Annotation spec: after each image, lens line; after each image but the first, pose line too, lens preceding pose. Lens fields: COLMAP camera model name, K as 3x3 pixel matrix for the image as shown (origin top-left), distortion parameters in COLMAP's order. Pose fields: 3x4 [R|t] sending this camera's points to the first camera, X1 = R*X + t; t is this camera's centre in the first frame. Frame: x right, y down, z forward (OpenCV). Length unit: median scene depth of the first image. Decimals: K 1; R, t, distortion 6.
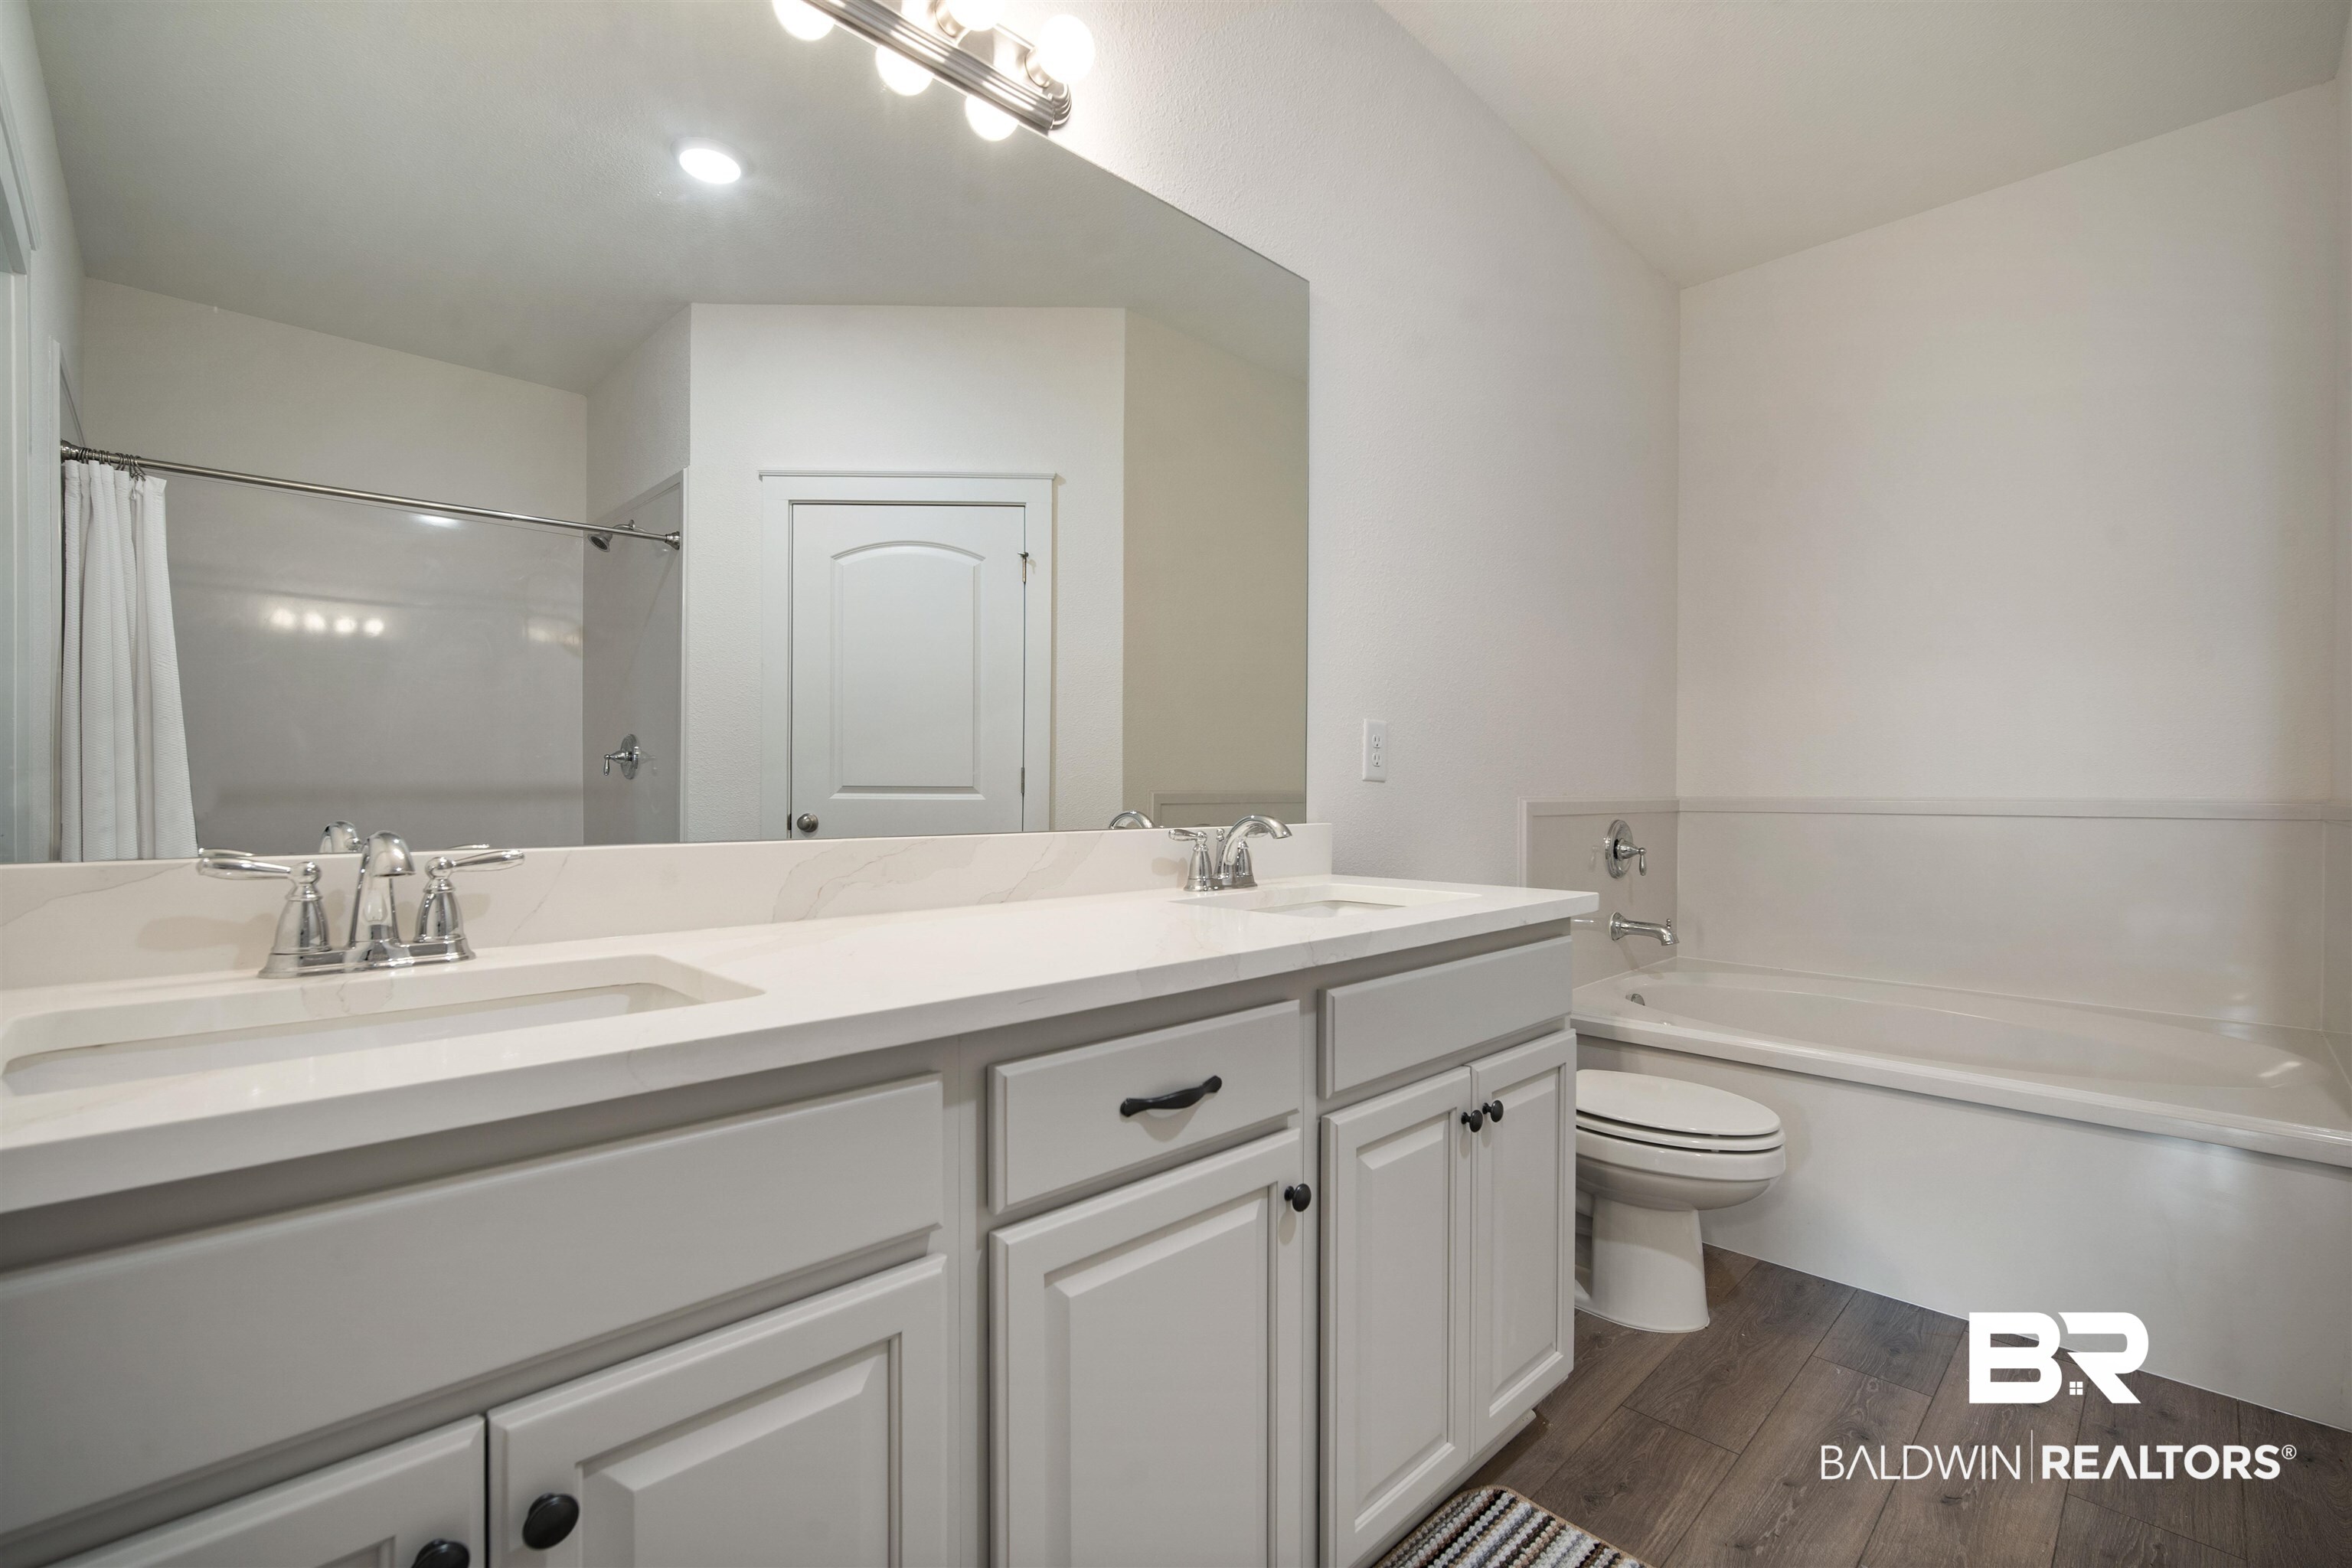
lens RADIAL K [[1042.6, 0, 1180.4], [0, 1042.6, 817.6], [0, 0, 1]] dist [-0.002504, 0.000285]
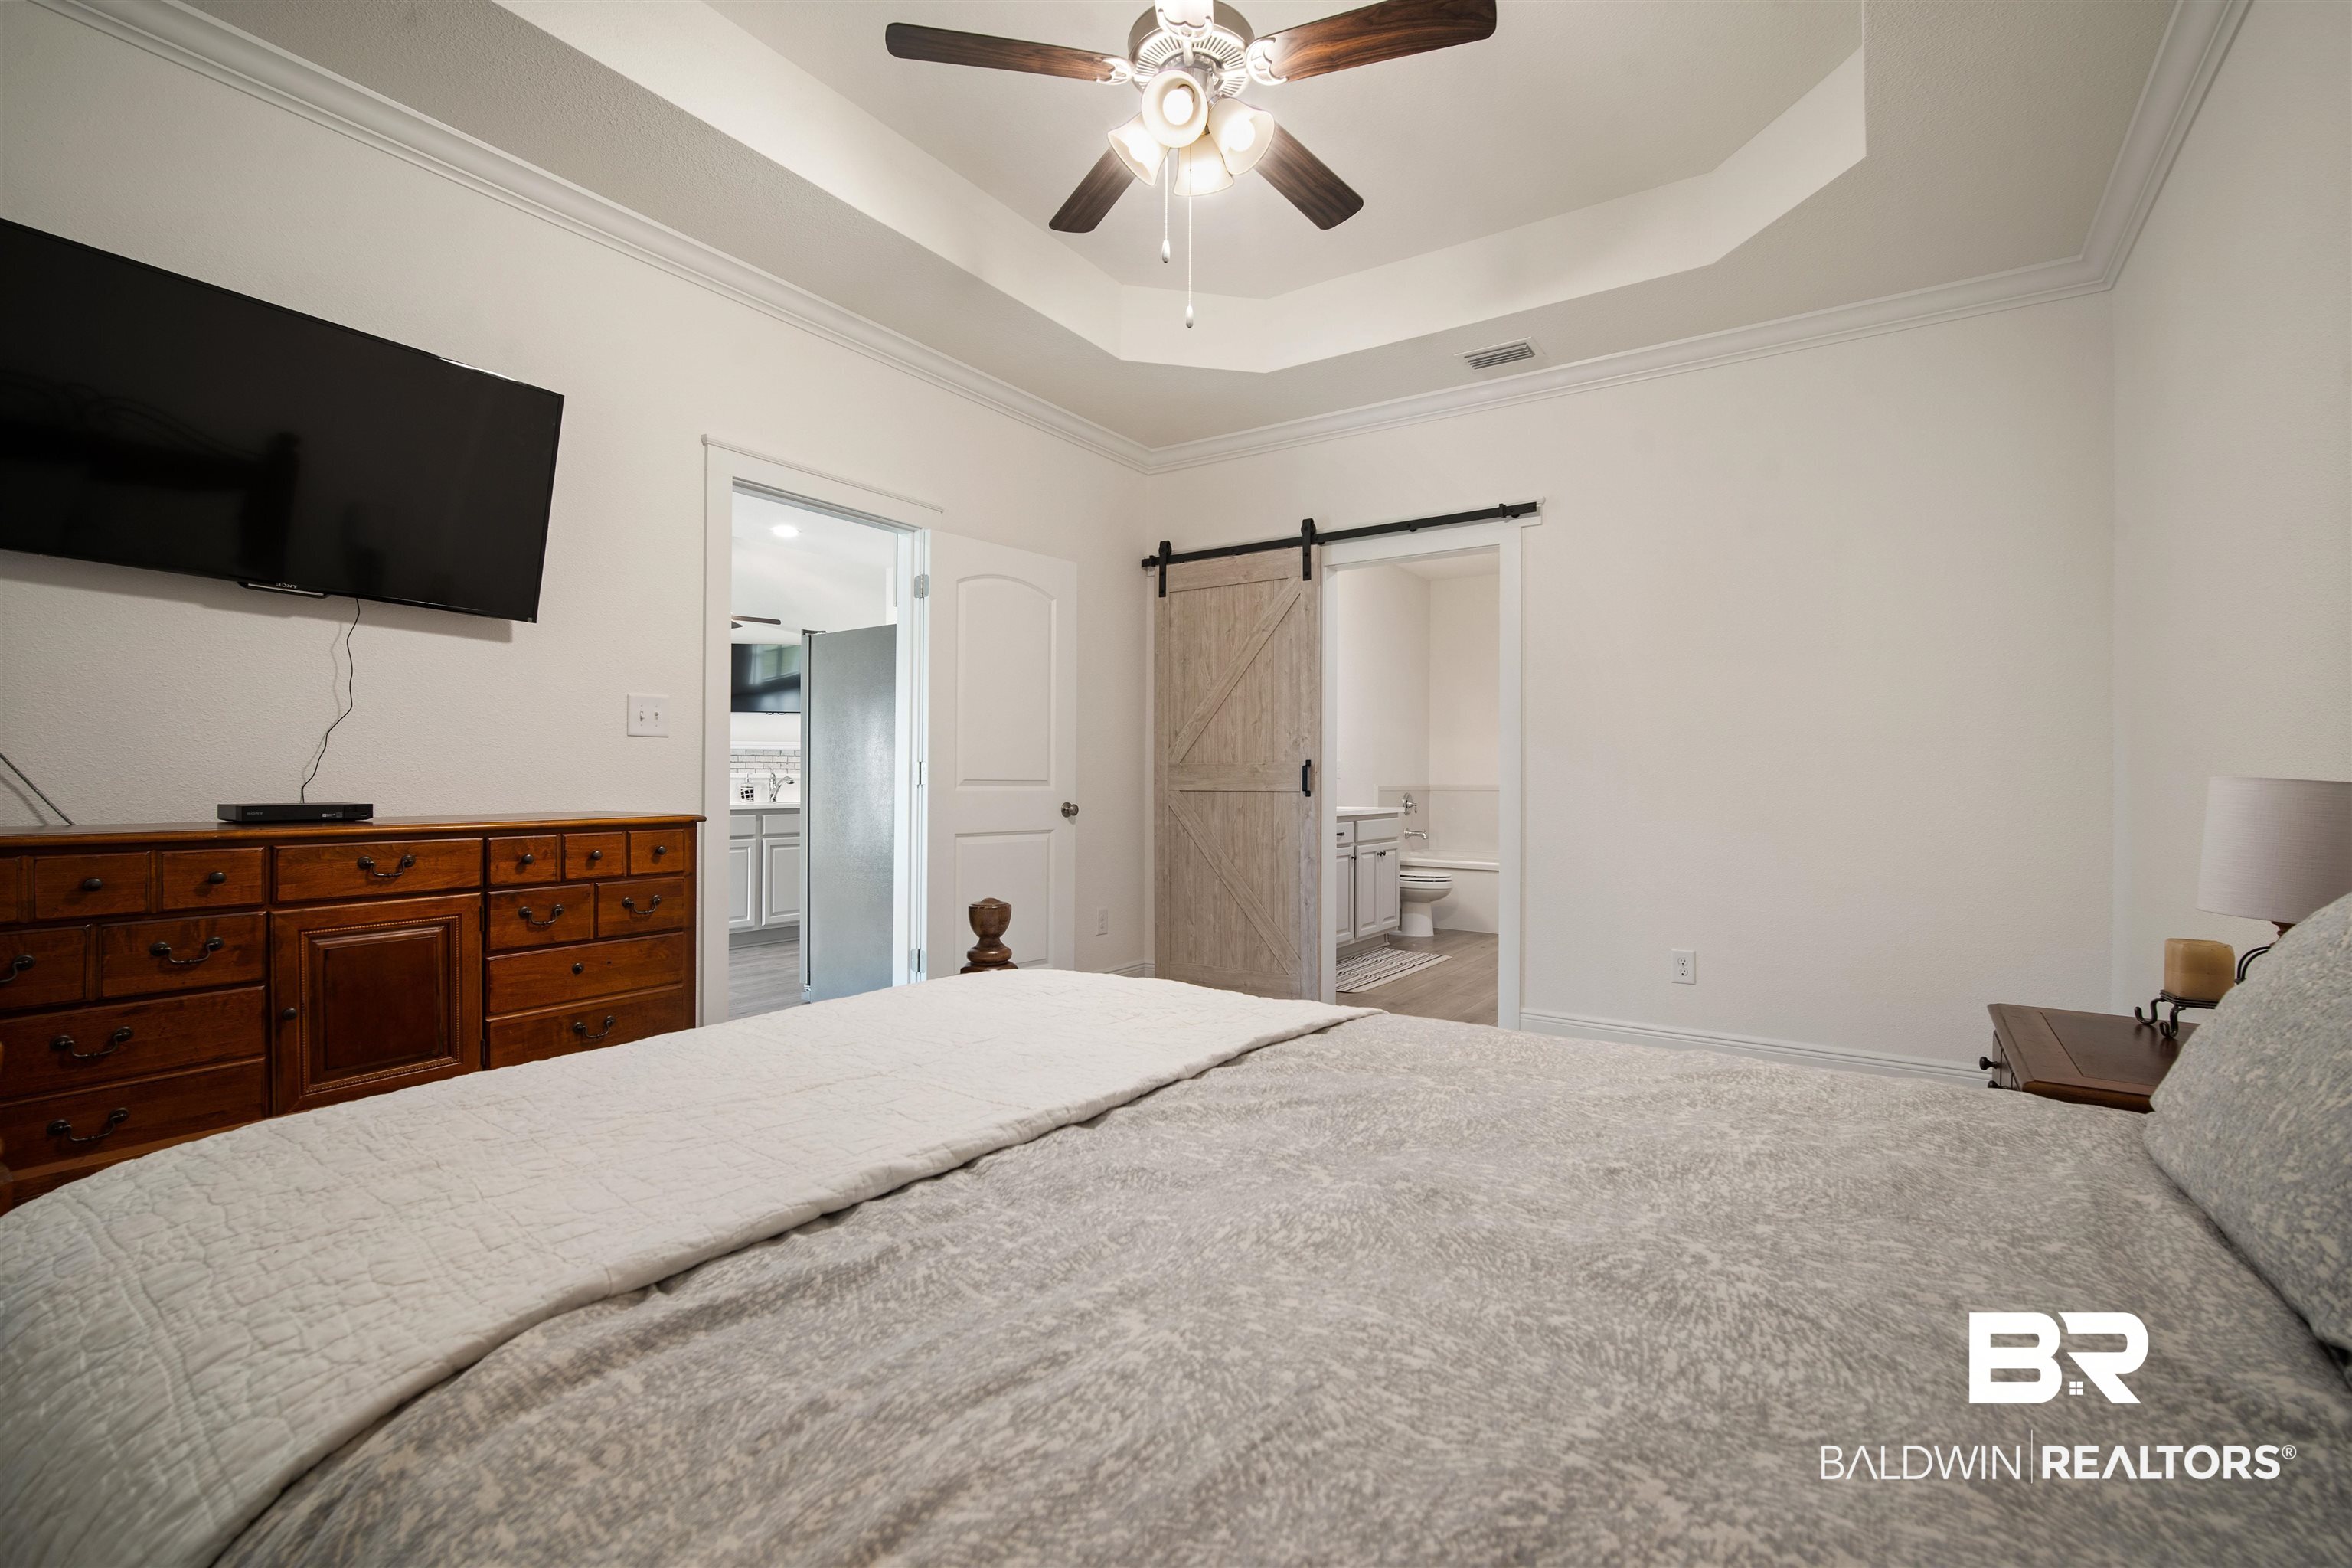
lens RADIAL K [[1042.6, 0, 1177.4], [0, 1042.6, 787.2], [0, 0, 1]] dist [-0.002504, 0.000285]
pose [[0.982139, 0.003922, 0.188118, -1.311084], [-0.000150, 0.999799, -0.020063, 0.083639], [-0.188159, 0.019676, 0.981941, -2.999243]]
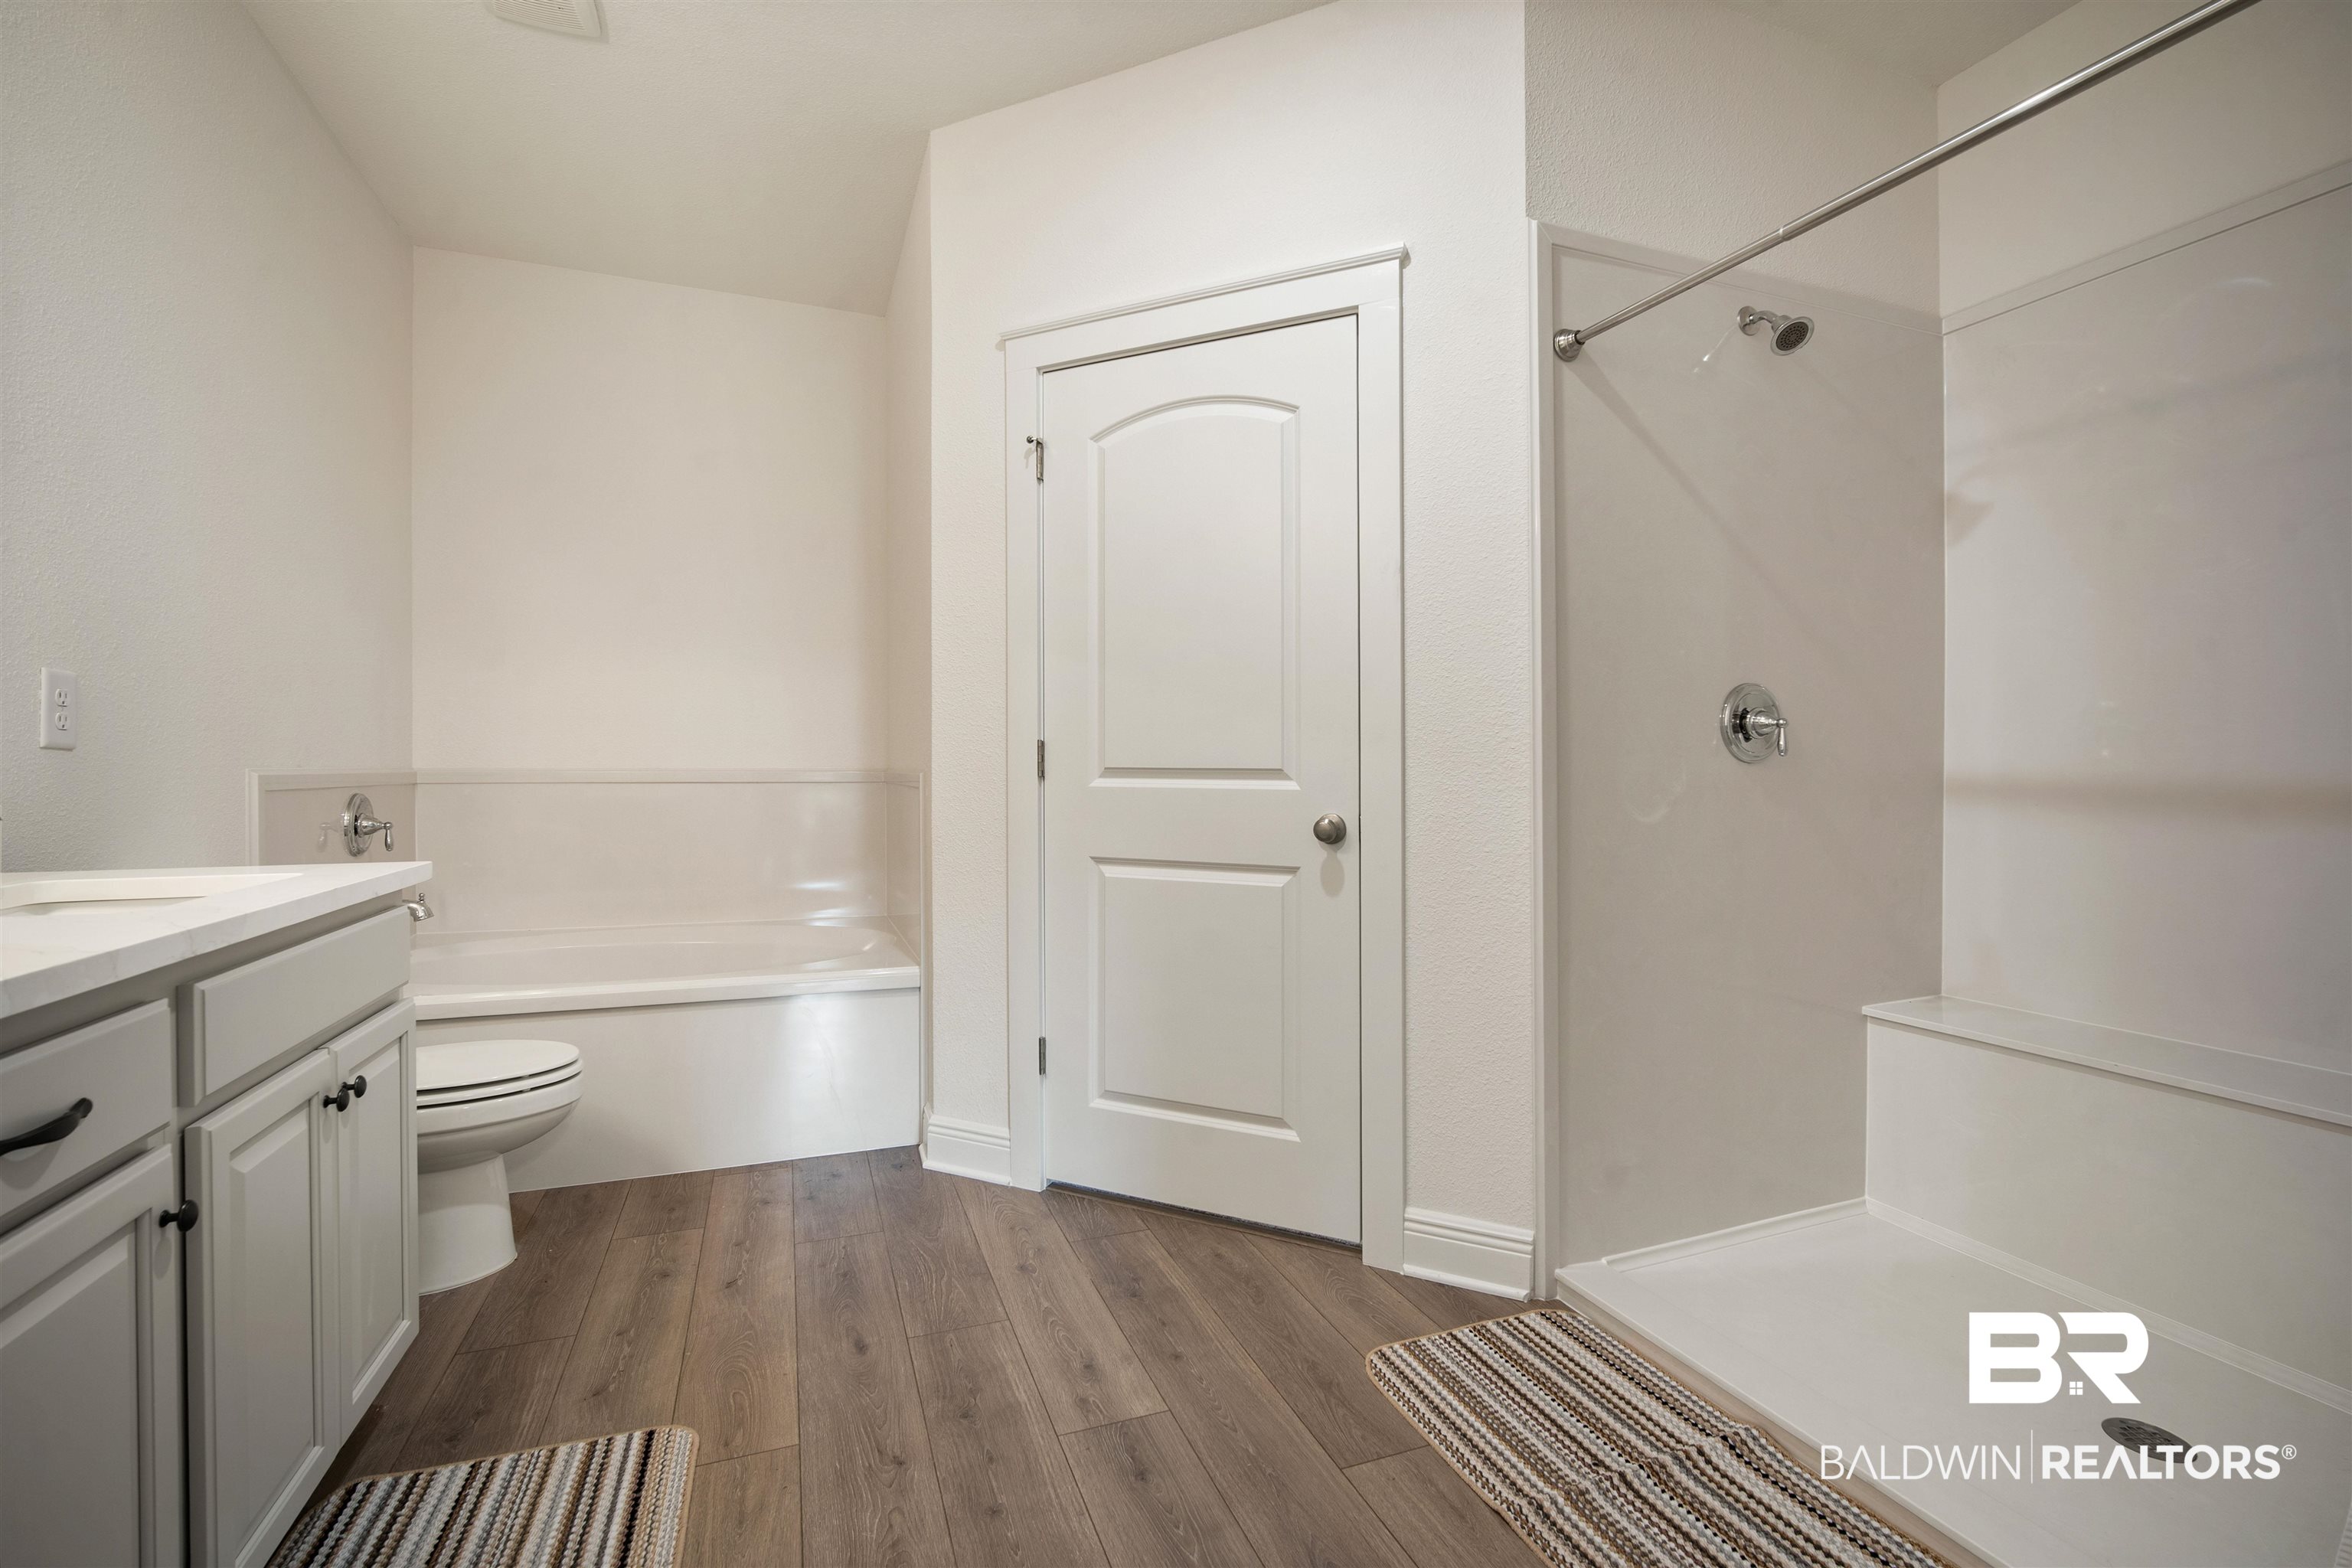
lens RADIAL K [[1042.6, 0, 1172.0], [0, 1042.6, 772.8], [0, 0, 1]] dist [-0.002504, 0.000285]
pose [[0.424874, -0.006218, 0.905231, -0.226267], [0.020400, 0.999788, -0.002708, 0.002353], [-0.905022, 0.019617, 0.424911, -0.106046]]
